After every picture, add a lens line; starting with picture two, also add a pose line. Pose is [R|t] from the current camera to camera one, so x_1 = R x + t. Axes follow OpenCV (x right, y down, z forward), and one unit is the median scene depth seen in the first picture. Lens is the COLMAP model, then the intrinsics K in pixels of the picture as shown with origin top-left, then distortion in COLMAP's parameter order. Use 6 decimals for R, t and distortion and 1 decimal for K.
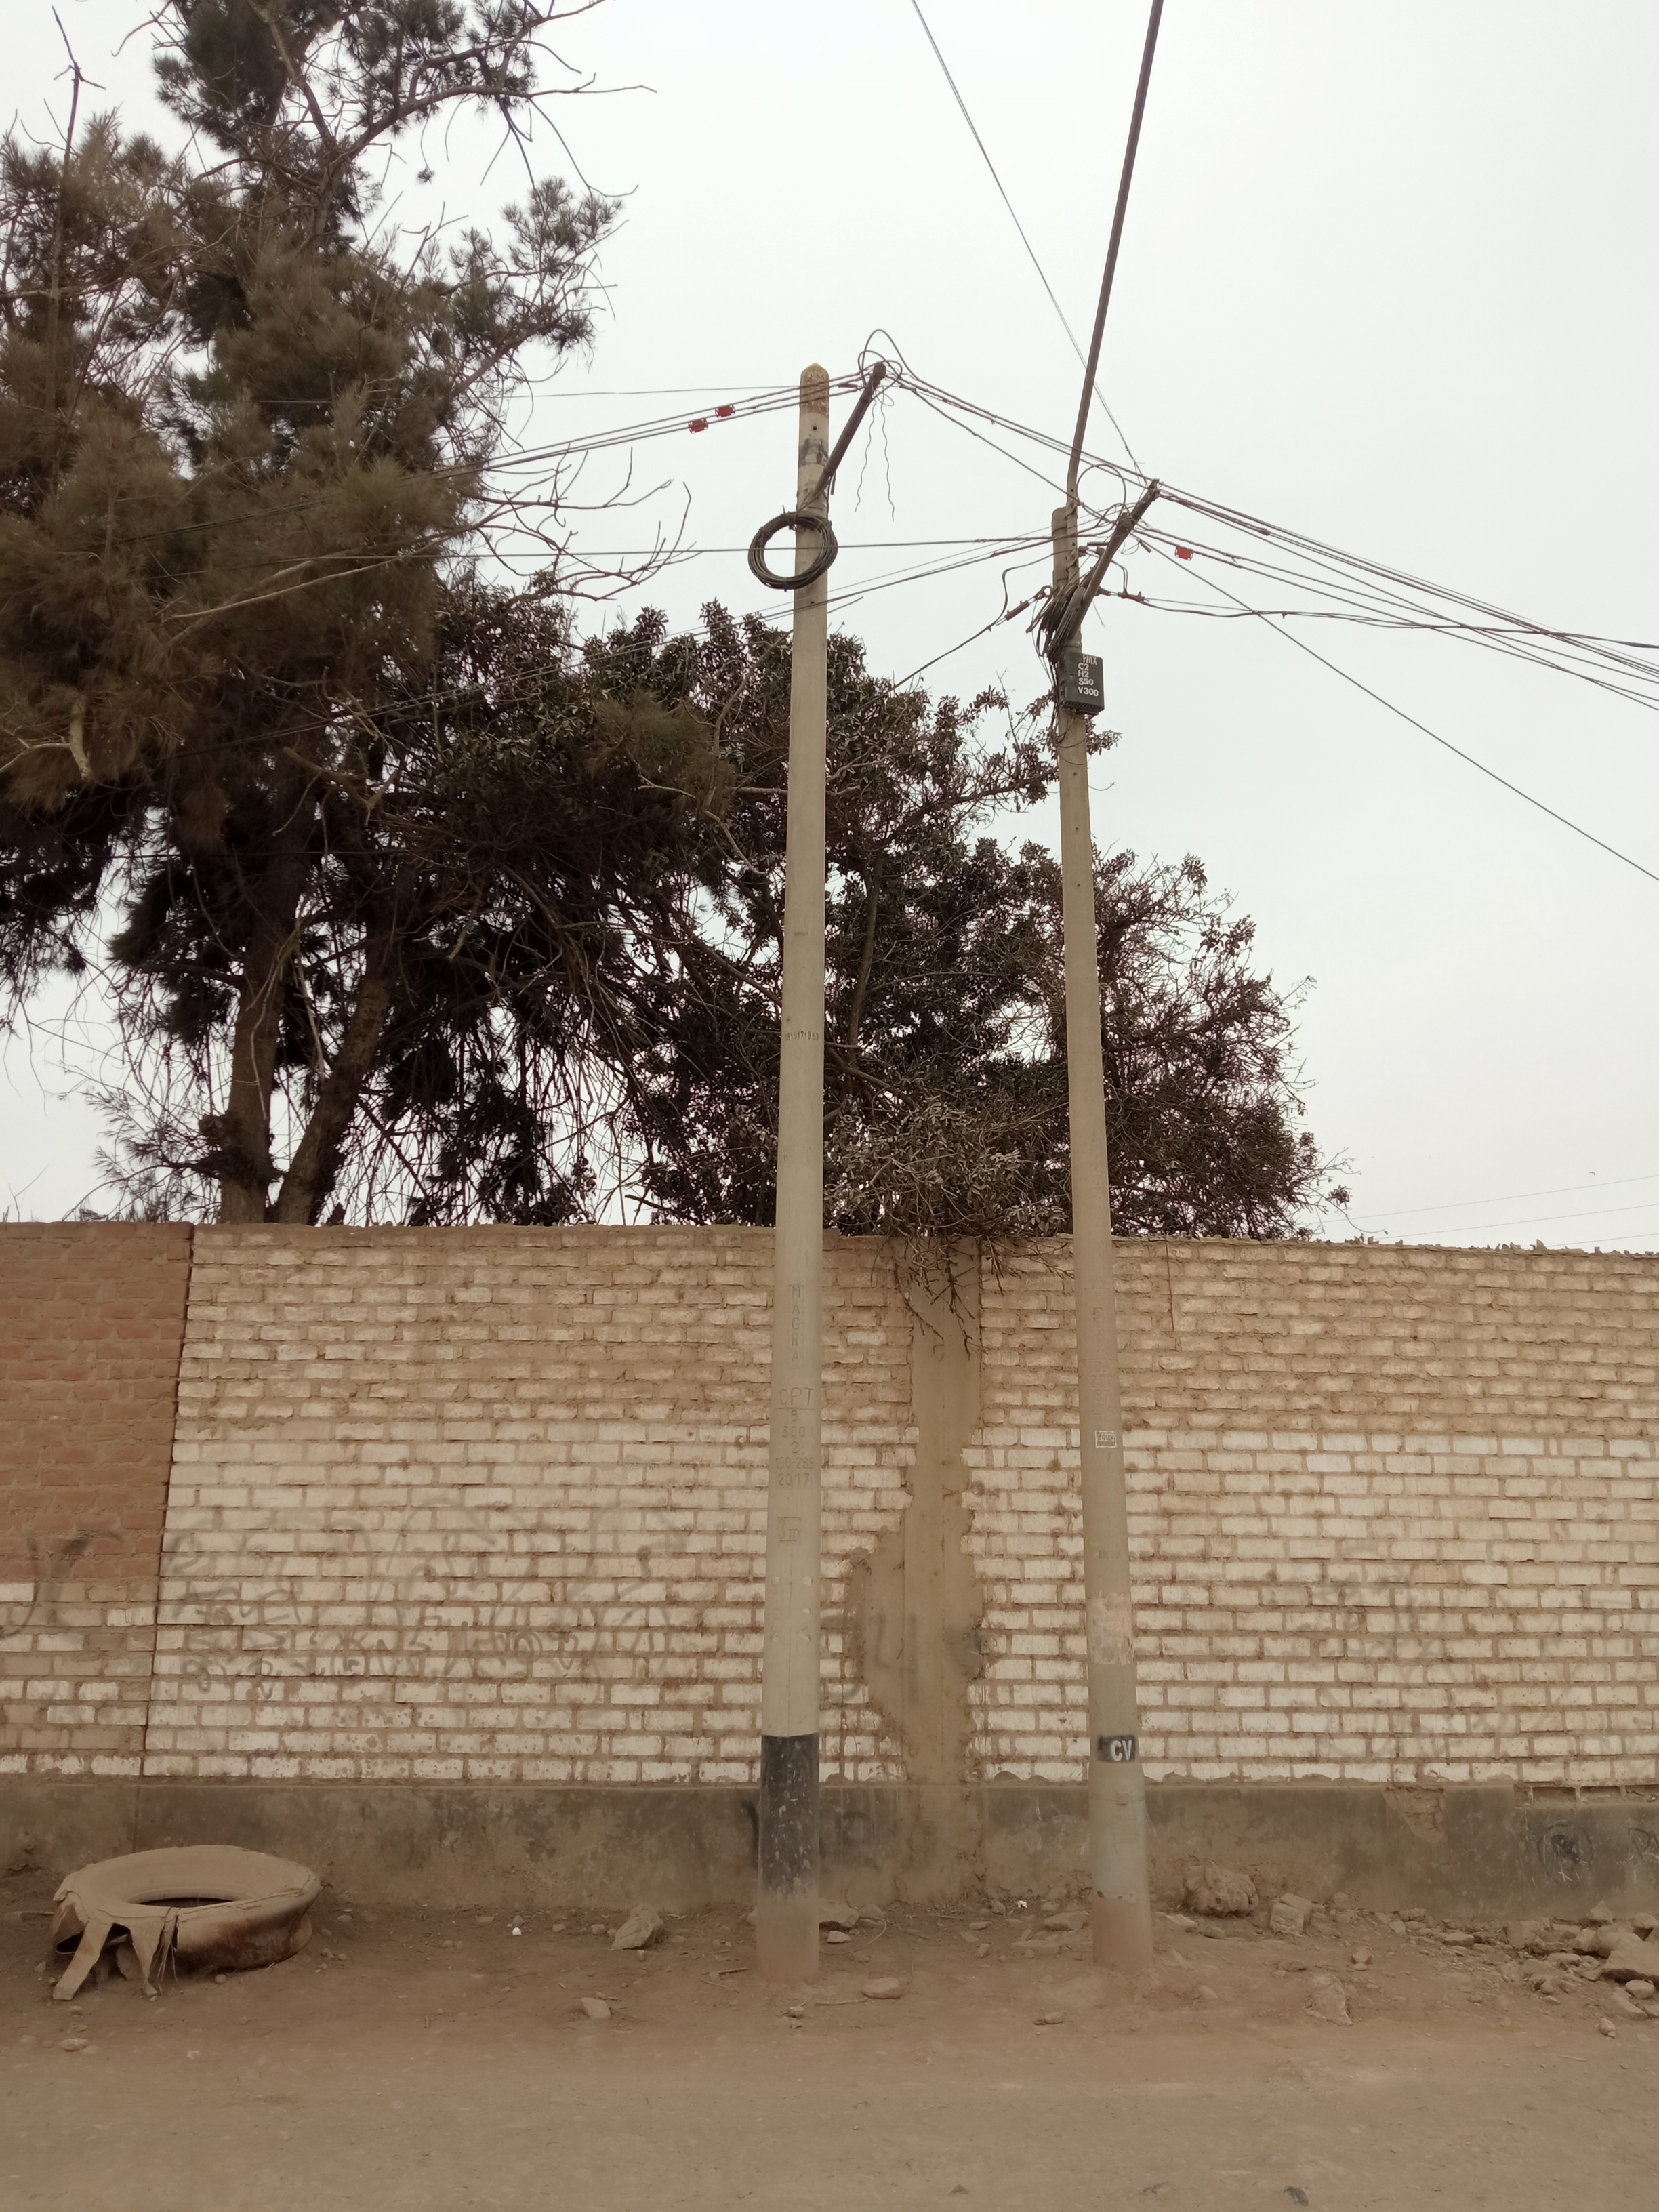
lens RADIAL K [[1821.5, 0, 827.9], [0, 1821.5, 1080.1], [0, 0, 1]] dist [0.129906, -0.244202]
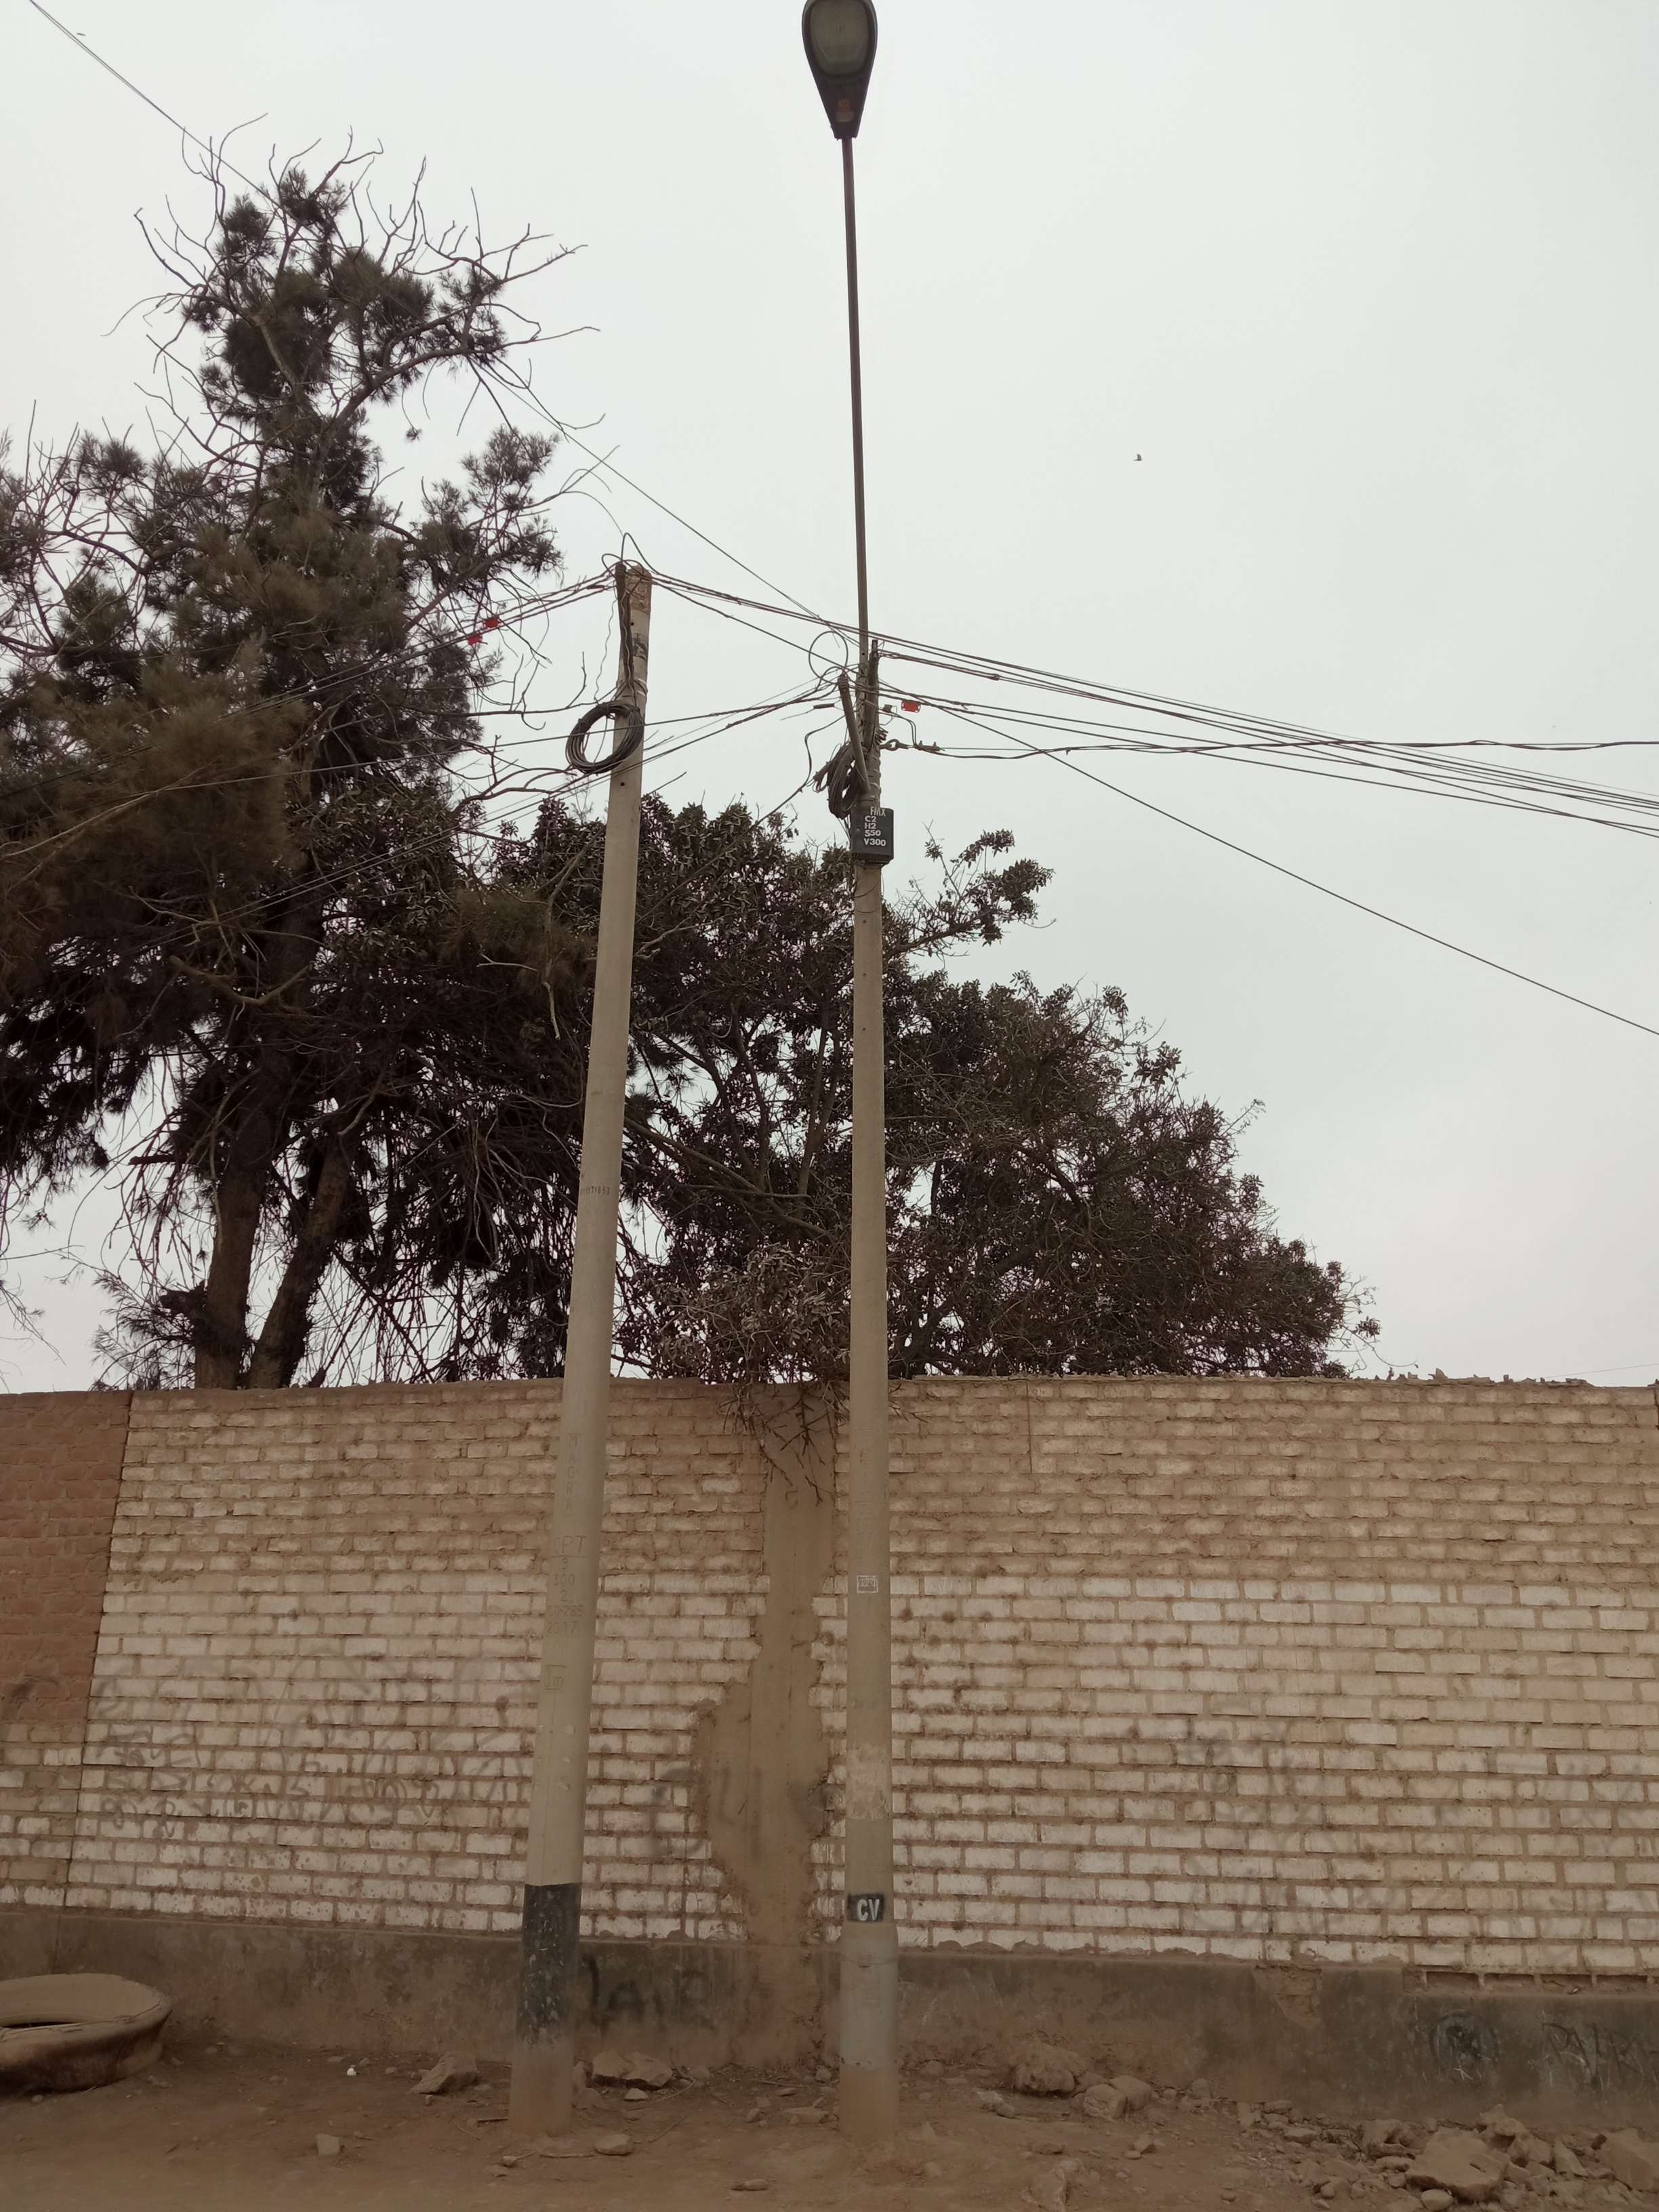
lens RADIAL K [[1821.5, 0, 827.9], [0, 1821.5, 1080.1], [0, 0, 1]] dist [0.129906, -0.244202]
pose [[0.973997, -0.063800, -0.217393, 0.323553], [0.045568, 0.995089, -0.087876, 0.009715], [0.221932, 0.075684, 0.972120, 0.009593]]
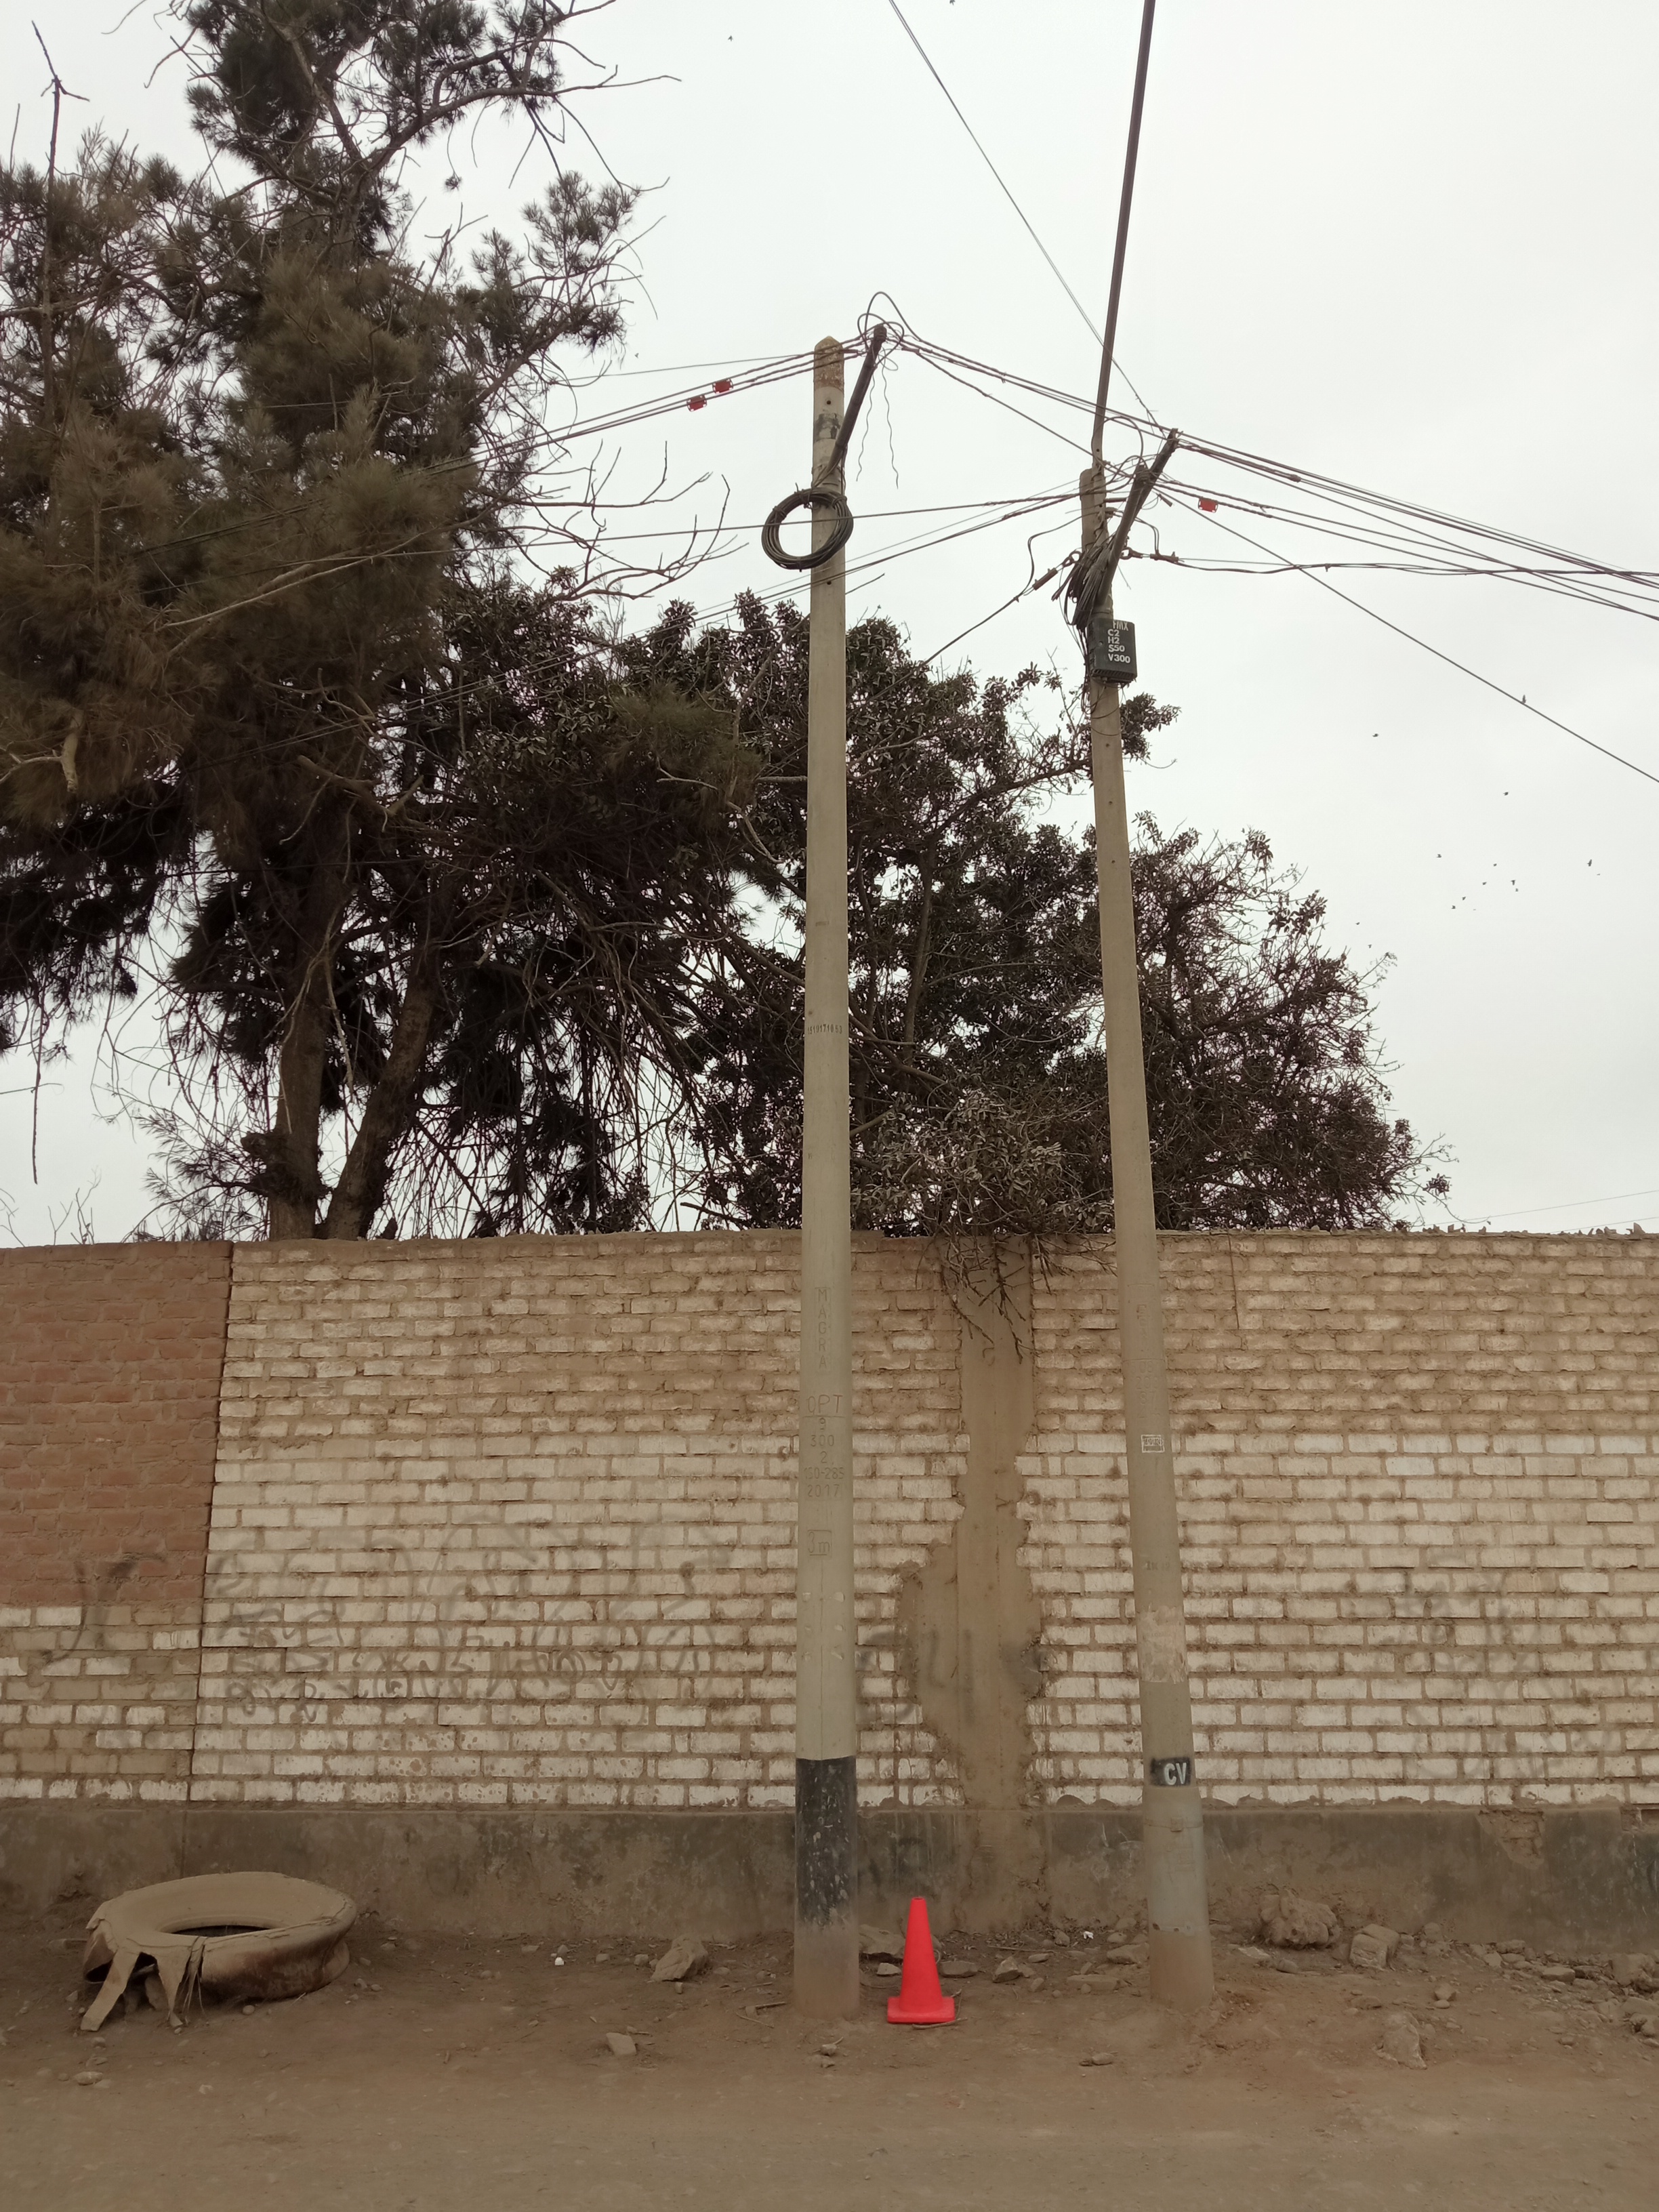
lens RADIAL K [[1821.5, 0, 827.9], [0, 1821.5, 1080.1], [0, 0, 1]] dist [0.129906, -0.244202]
pose [[0.996470, -0.031985, -0.077617, 0.057308], [0.031419, 0.999470, -0.008508, 0.009999], [0.077848, 0.006040, 0.996947, 0.037637]]
